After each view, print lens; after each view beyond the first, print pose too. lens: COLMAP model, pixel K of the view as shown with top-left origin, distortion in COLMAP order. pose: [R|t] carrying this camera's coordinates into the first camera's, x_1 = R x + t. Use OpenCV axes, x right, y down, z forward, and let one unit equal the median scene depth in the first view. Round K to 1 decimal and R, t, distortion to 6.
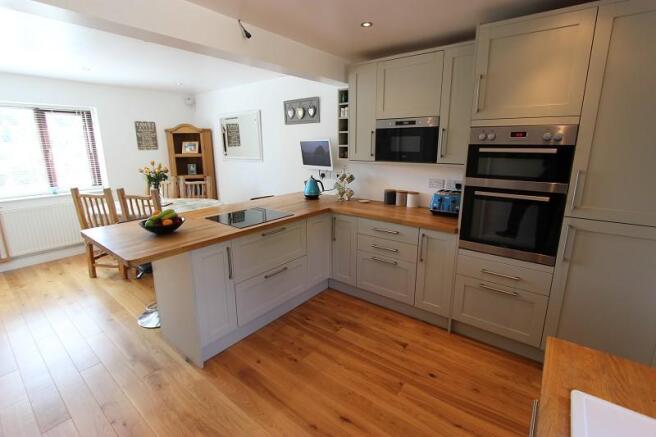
lens RADIAL K [[301.0, 0, 329.0], [0, 301.0, 212.4], [0, 0, 1]] dist [-0.017714, 0.002013]
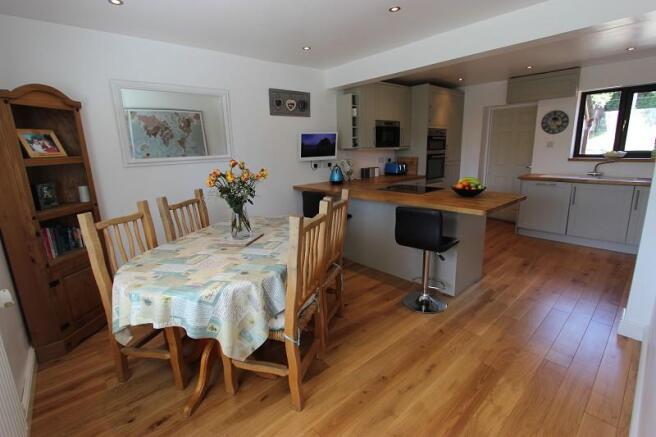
lens RADIAL K [[301.0, 0, 328.4], [0, 301.0, 214.5], [0, 0, 1]] dist [-0.017714, 0.002013]
pose [[0.179322, -0.216658, 0.959637, -1.359138], [0.245494, 0.954445, 0.169612, -0.159152], [-0.952668, 0.205170, 0.224341, 0.925559]]
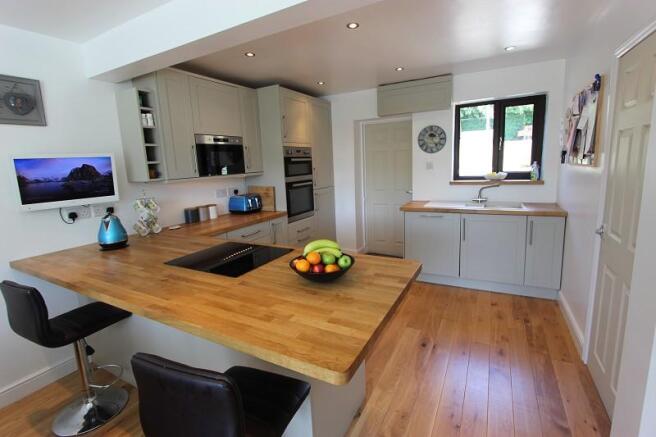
lens RADIAL K [[301.0, 0, 327.5], [0, 301.0, 215.6], [0, 0, 1]] dist [-0.017714, 0.002013]
pose [[-0.163289, -0.164547, 0.972759, -0.828824], [0.262178, 0.943303, 0.203574, -0.137836], [-0.951104, 0.288278, -0.110891, 0.731270]]
